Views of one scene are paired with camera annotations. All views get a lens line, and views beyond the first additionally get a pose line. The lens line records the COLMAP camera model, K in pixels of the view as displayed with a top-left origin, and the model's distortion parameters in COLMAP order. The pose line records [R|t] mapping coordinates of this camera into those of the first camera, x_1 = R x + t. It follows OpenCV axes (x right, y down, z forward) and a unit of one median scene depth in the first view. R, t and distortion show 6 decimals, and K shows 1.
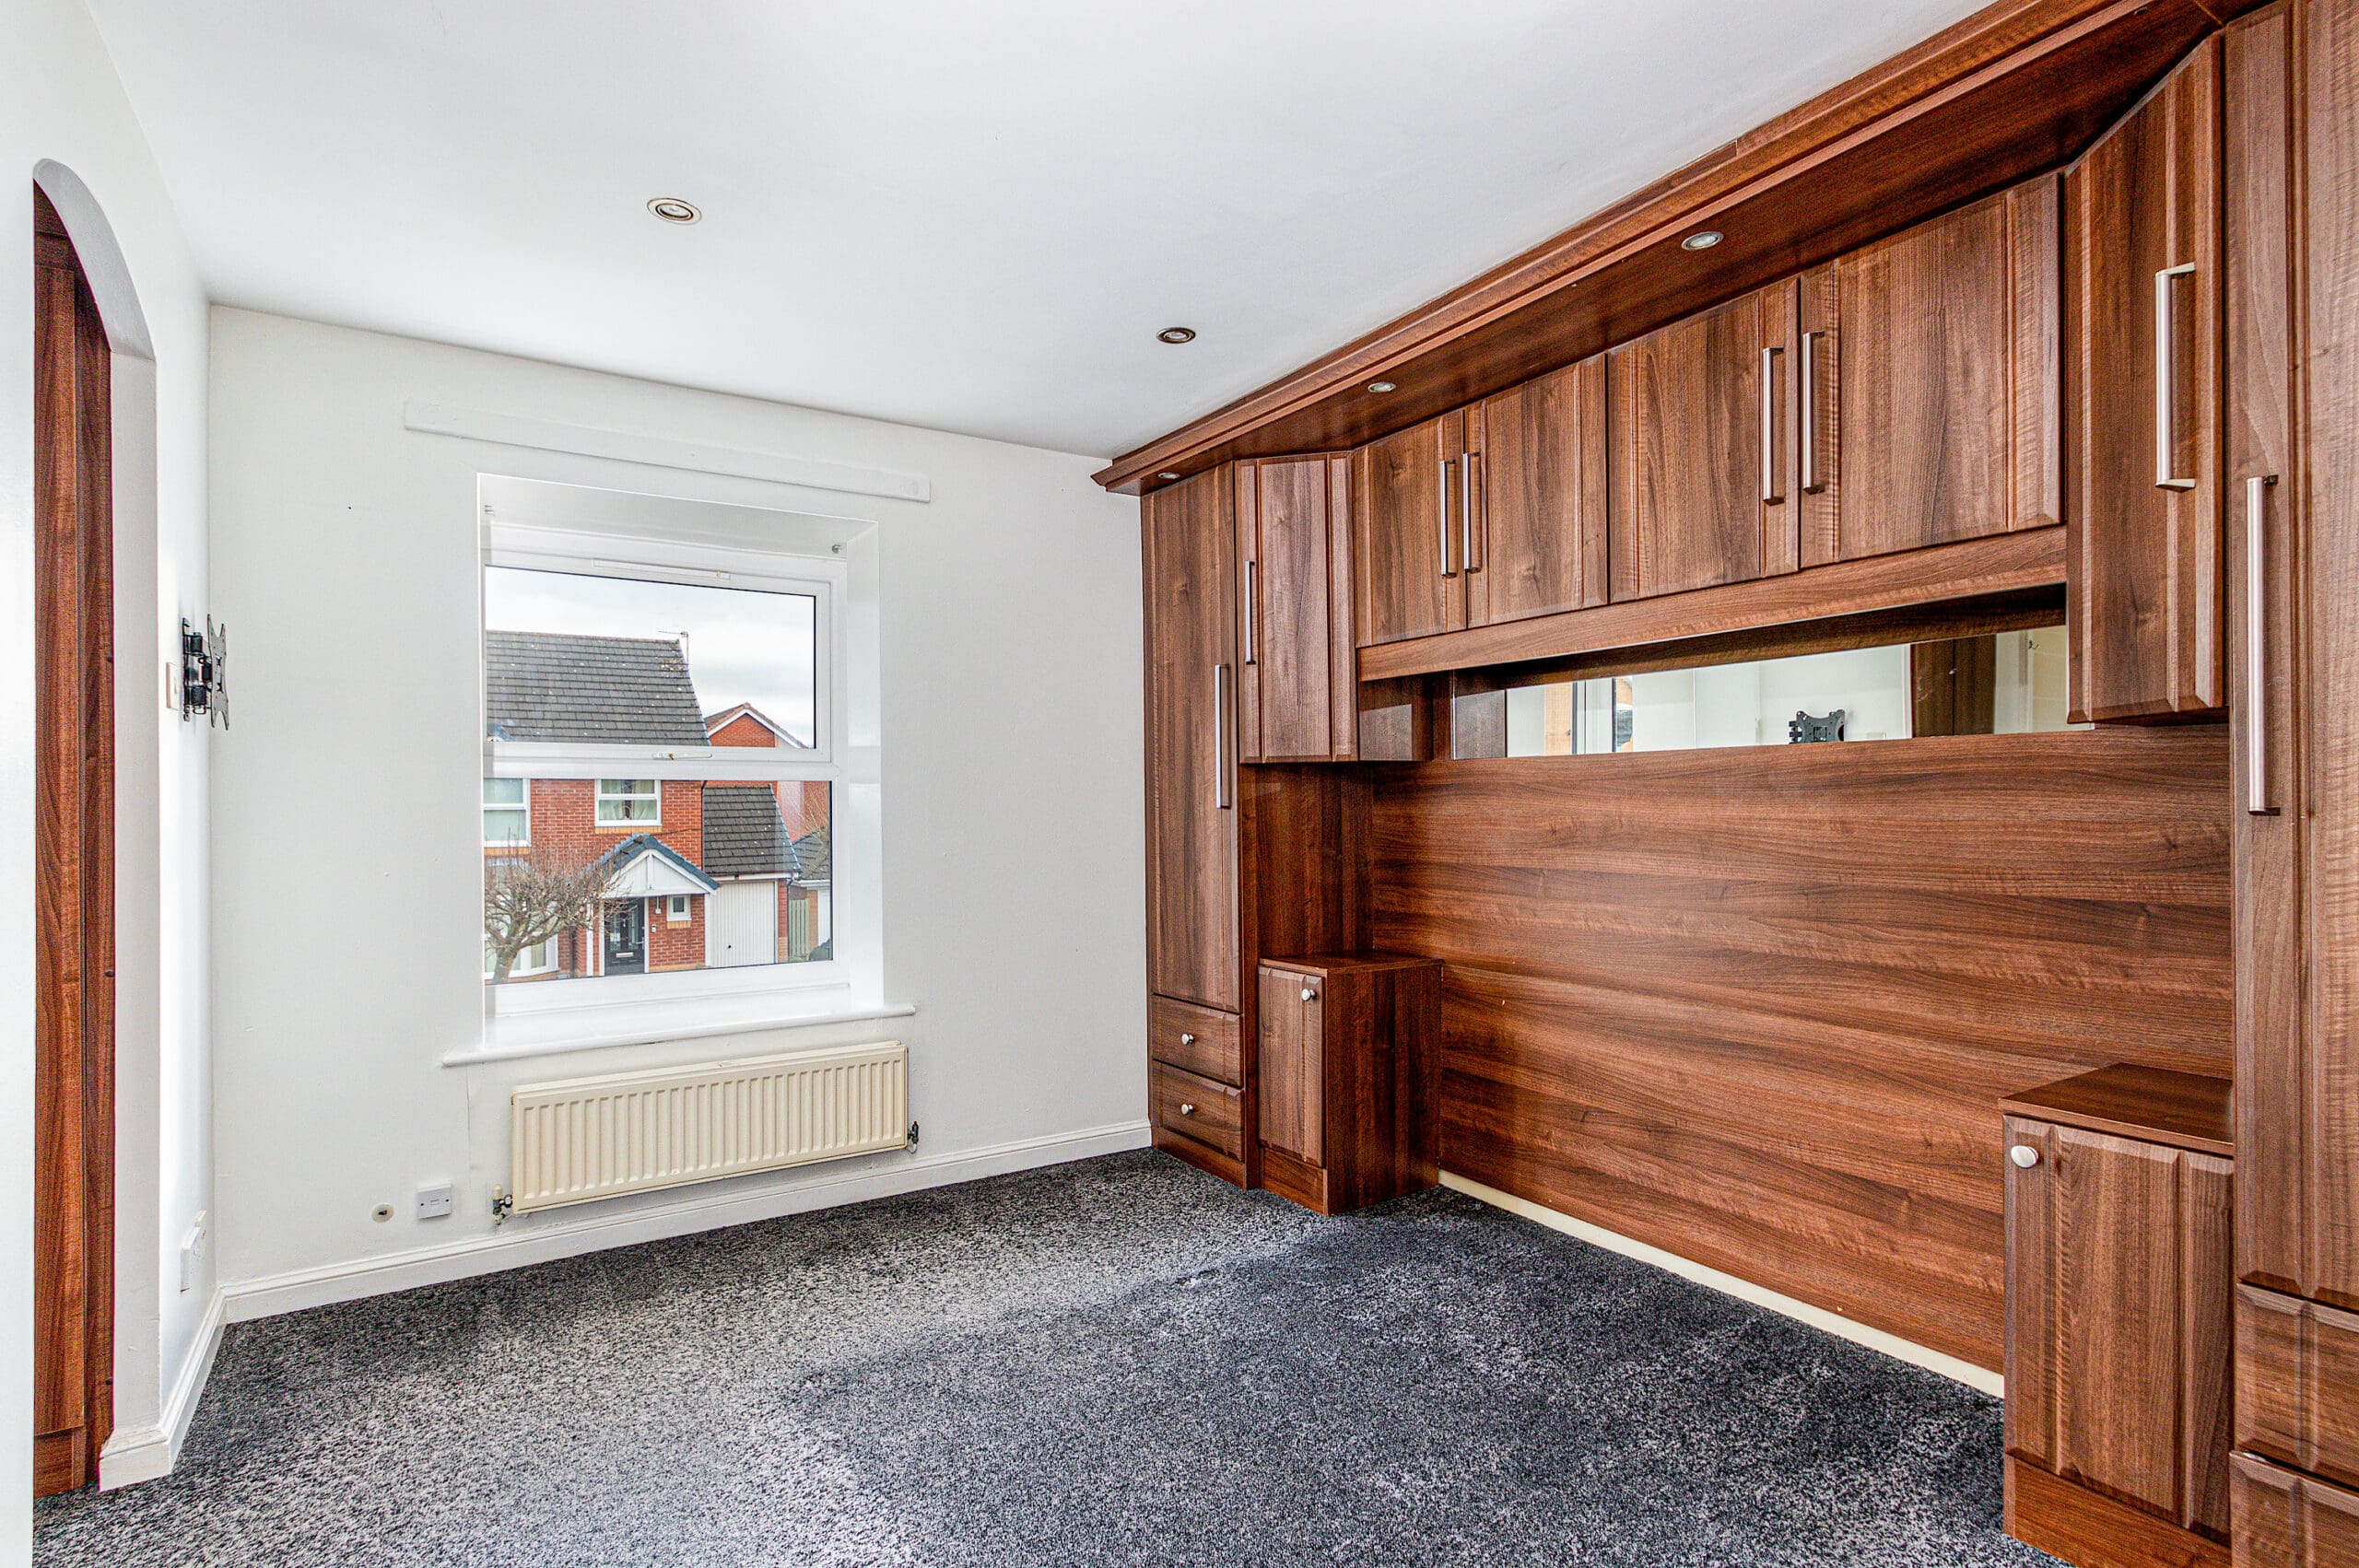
lens RADIAL K [[1169.3, 0, 1173.2], [0, 1169.3, 791.0], [0, 0, 1]] dist [0.003477, -0.003839]
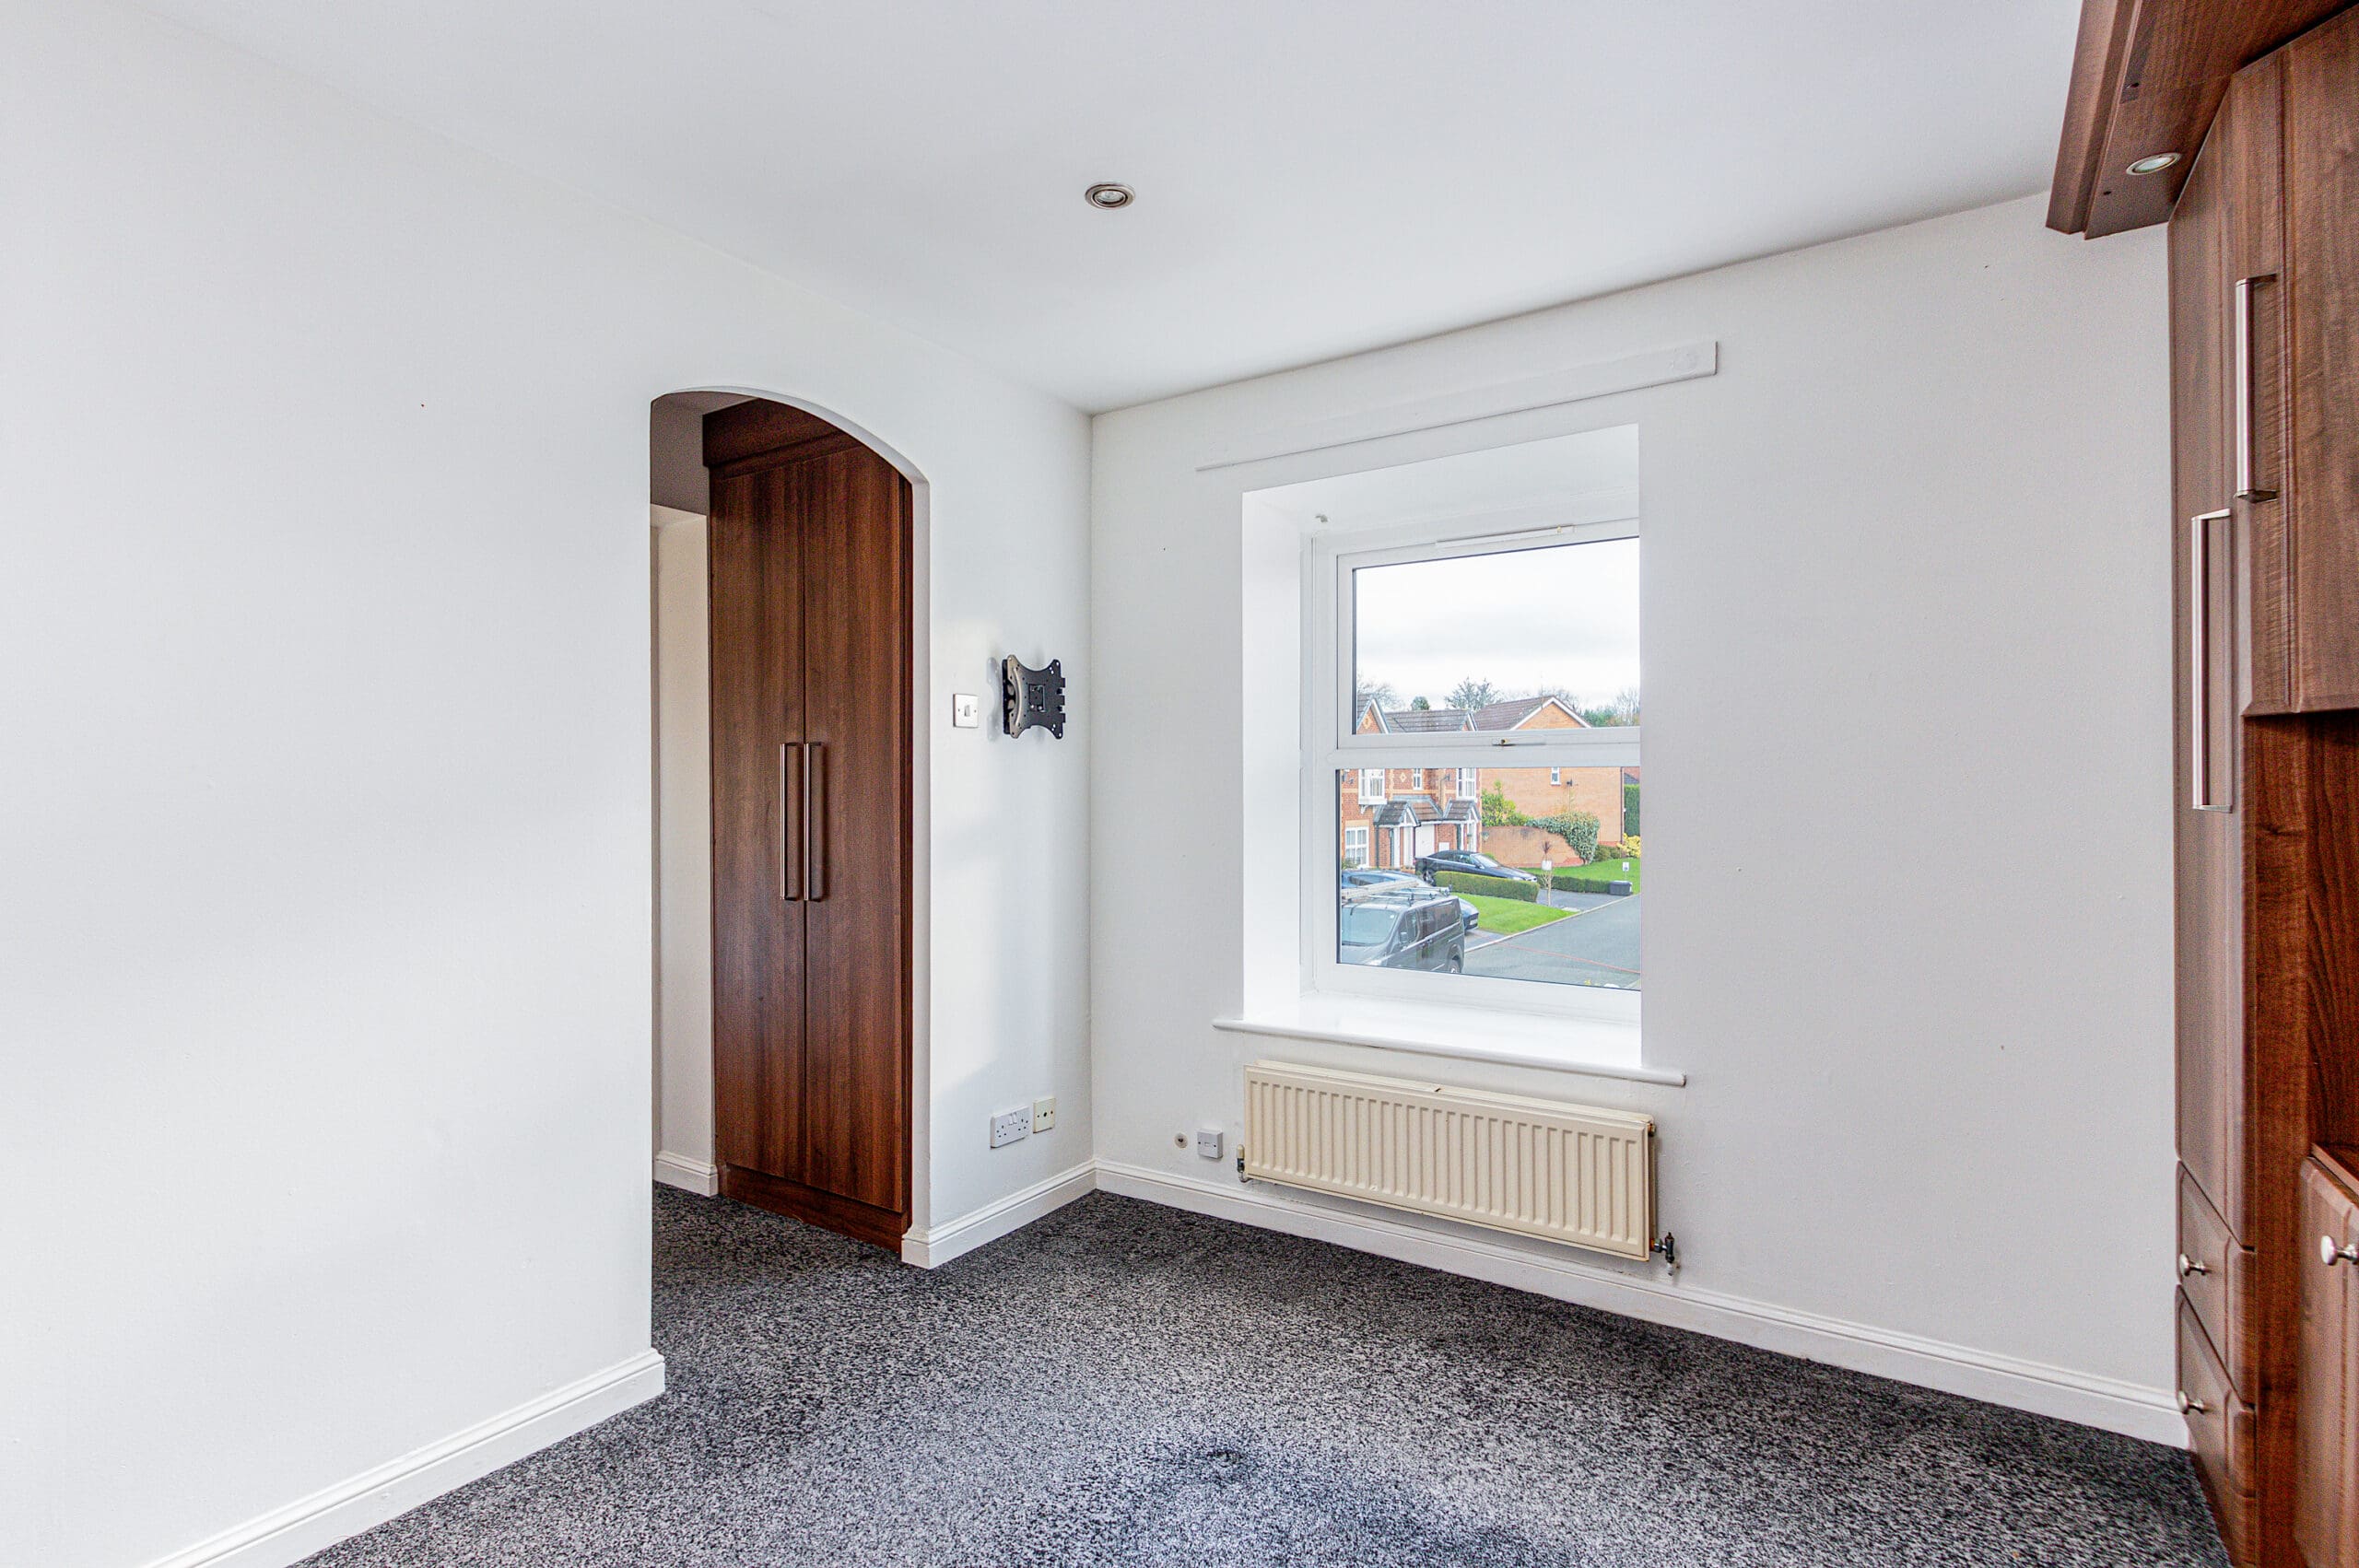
lens RADIAL K [[1169.3, 0, 1170.9], [0, 1169.3, 789.0], [0, 0, 1]] dist [0.003477, -0.003839]
pose [[0.382689, 0.001081, -0.923876, 0.355579], [0.009754, 0.999939, 0.005210, -0.001063], [0.923826, -0.011005, 0.382656, 0.463709]]
